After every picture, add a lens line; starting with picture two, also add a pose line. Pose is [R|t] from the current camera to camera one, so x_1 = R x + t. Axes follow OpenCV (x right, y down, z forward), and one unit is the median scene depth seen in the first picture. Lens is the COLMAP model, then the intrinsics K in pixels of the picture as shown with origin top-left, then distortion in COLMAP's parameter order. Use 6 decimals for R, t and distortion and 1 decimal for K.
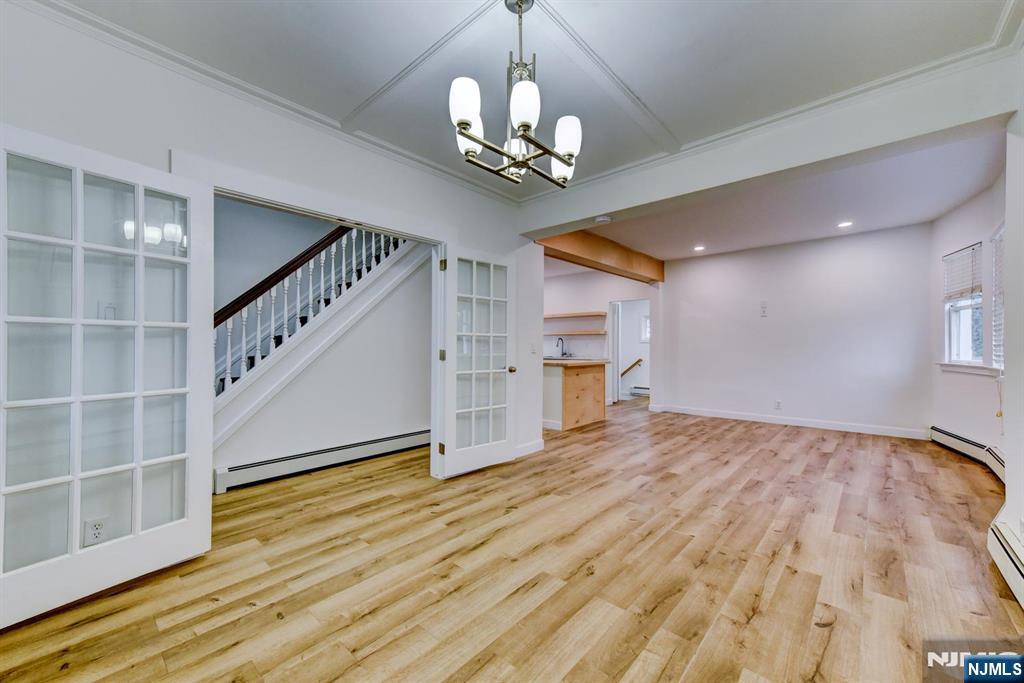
lens RADIAL K [[406.2, 0, 508.2], [0, 406.2, 335.0], [0, 0, 1]] dist [0.006651, 0.001053]
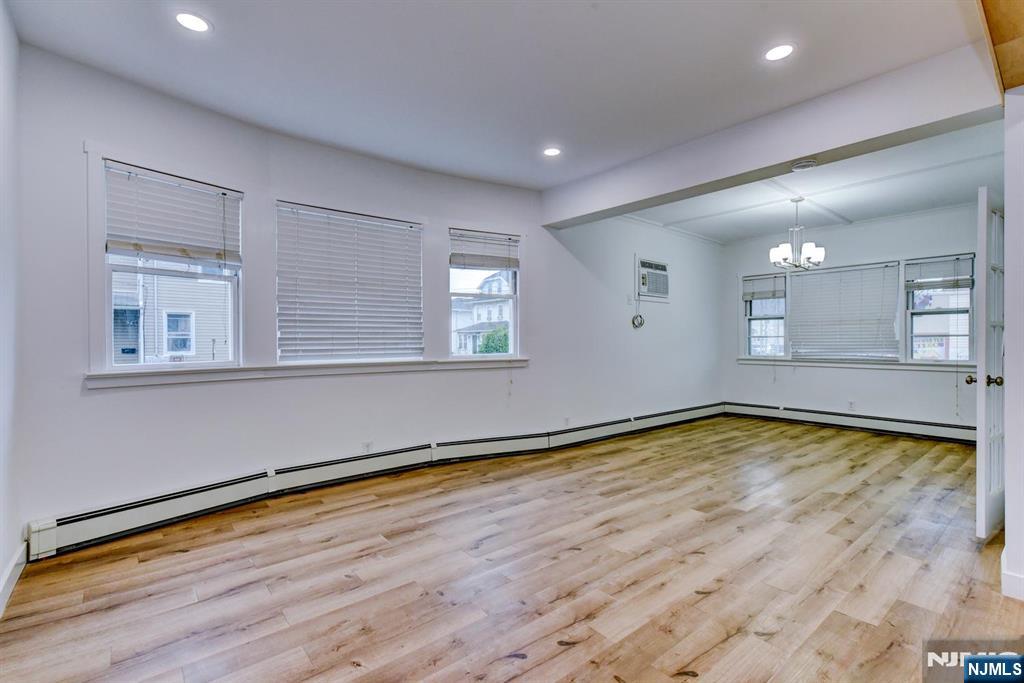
lens RADIAL K [[470.8, 0, 506.1], [0, 470.8, 342.5], [0, 0, 1]] dist [0.004370, -0.000519]
pose [[-0.989326, -0.004061, 0.145661, 0.693650], [-0.007595, 0.999690, -0.023714, 0.058484], [-0.145519, -0.024567, -0.989050, 2.099469]]
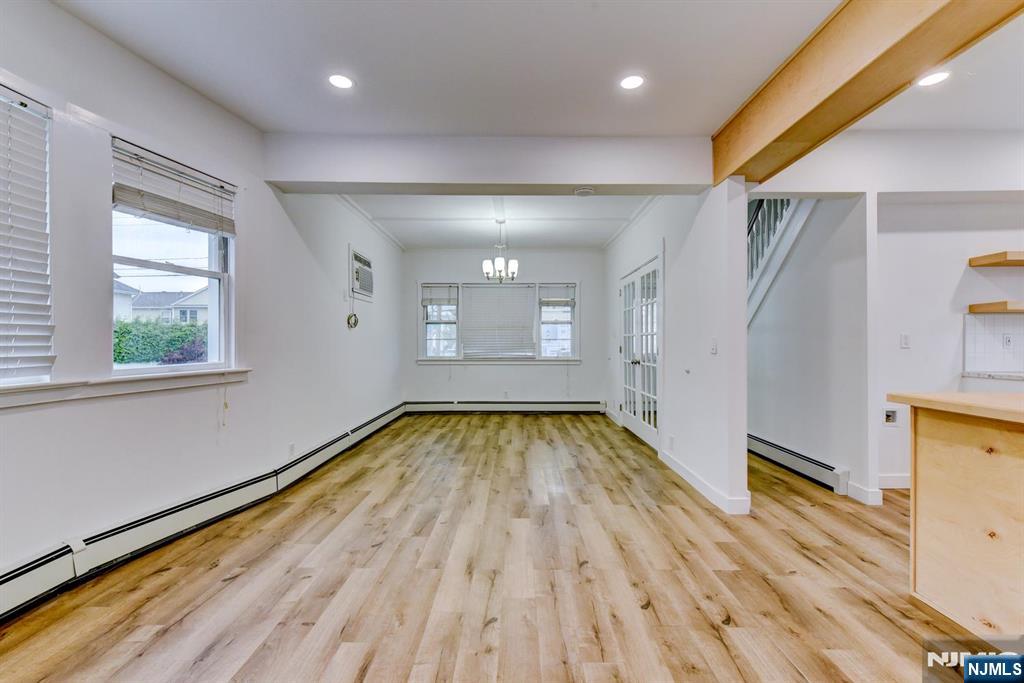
lens RADIAL K [[442.9, 0, 521.0], [0, 442.9, 341.9], [0, 0, 1]] dist [0.004852, -0.001510]
pose [[-0.737905, -0.005815, -0.674880, 1.034355], [0.015548, 0.999551, -0.025613, 0.049668], [0.674725, -0.029393, -0.737483, 1.745397]]
